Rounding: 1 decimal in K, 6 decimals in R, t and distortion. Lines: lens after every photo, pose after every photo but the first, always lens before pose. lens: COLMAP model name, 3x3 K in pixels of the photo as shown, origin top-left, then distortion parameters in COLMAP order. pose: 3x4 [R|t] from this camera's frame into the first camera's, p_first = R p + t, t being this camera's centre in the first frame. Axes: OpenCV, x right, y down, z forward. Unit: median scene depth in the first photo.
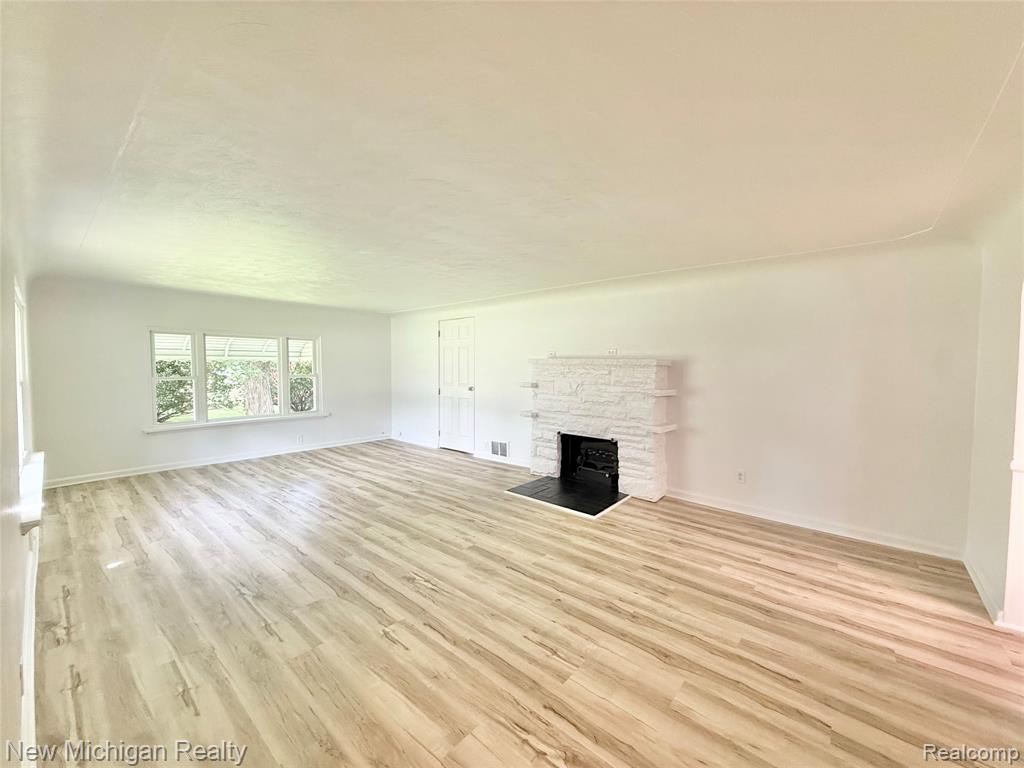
lens RADIAL K [[405.1, 0, 515.9], [0, 405.1, 387.2], [0, 0, 1]] dist [-0.003198, 0.000955]
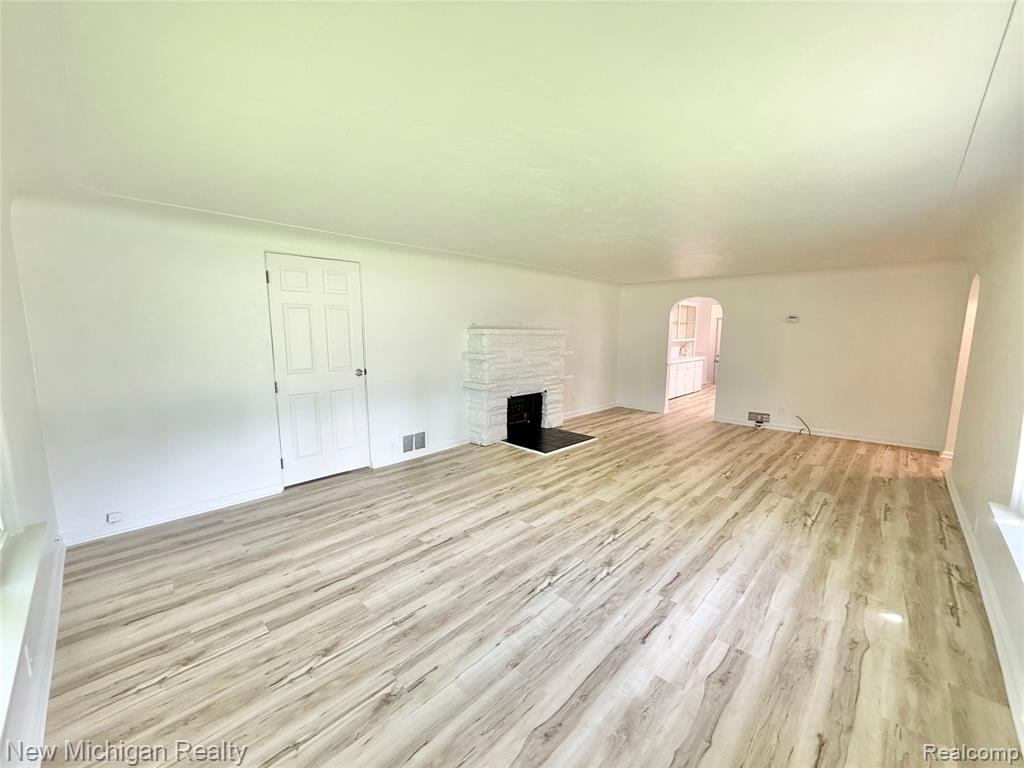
lens RADIAL K [[405.1, 0, 503.5], [0, 405.1, 385.3], [0, 0, 1]] dist [-0.003198, 0.000955]
pose [[0.078802, -0.139790, 0.987041, -1.266586], [0.051478, 0.989369, 0.136010, -0.090511], [-0.995560, 0.040093, 0.085160, 1.197616]]
